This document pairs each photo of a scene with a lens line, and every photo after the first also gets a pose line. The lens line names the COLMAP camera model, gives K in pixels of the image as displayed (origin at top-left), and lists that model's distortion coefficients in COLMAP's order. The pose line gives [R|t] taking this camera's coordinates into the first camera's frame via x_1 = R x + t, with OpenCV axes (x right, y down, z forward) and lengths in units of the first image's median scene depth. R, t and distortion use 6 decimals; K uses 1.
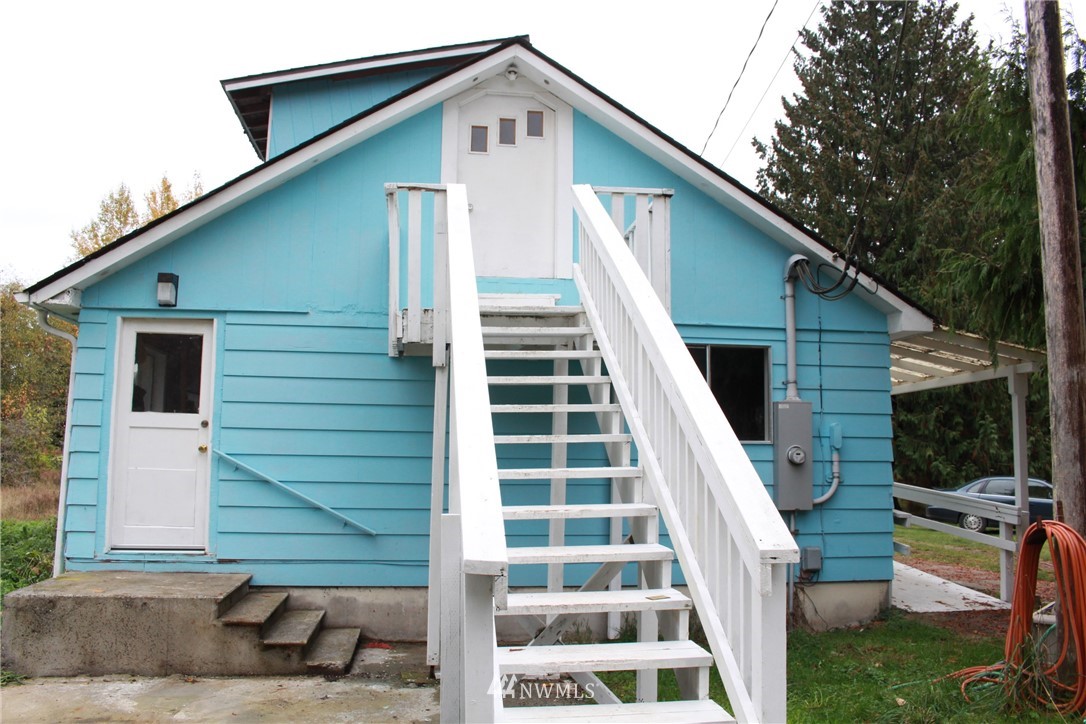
lens RADIAL K [[889.1, 0, 543.0], [0, 889.1, 362.0], [0, 0, 1]] dist [-0.071862, 0.008504]
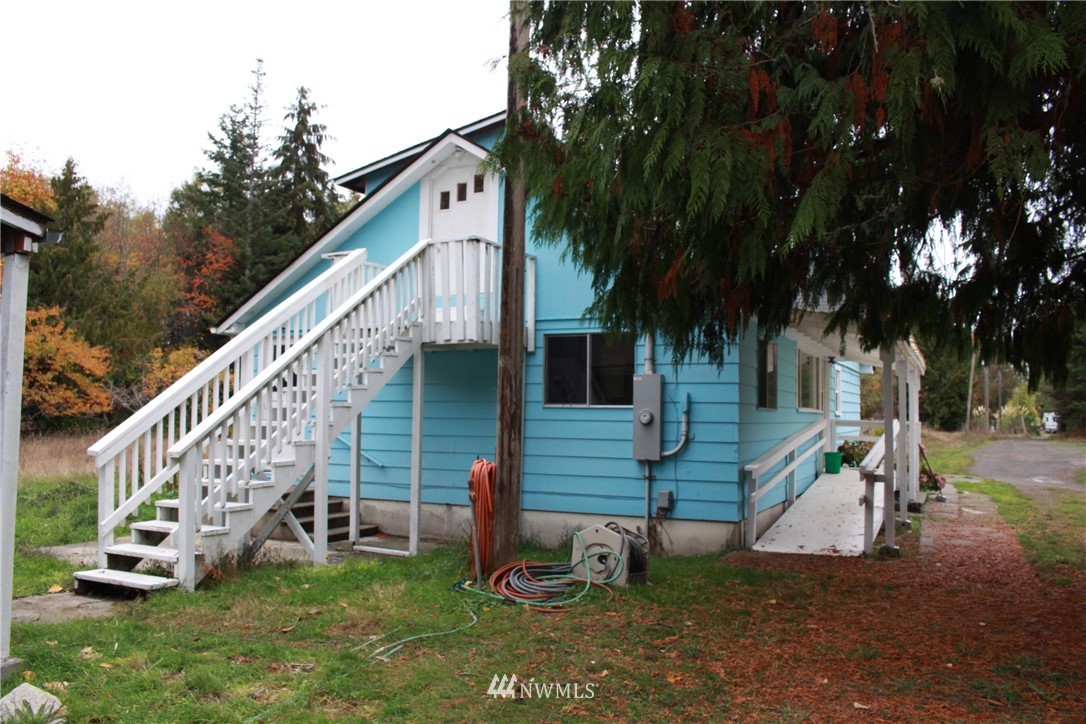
lens RADIAL K [[889.1, 0, 543.0], [0, 889.1, 362.0], [0, 0, 1]] dist [-0.071862, 0.008504]
pose [[0.833085, -0.034575, -0.552063, 0.858049], [0.054934, 0.998282, 0.020376, -0.007522], [0.550410, -0.047302, 0.833553, -0.140721]]
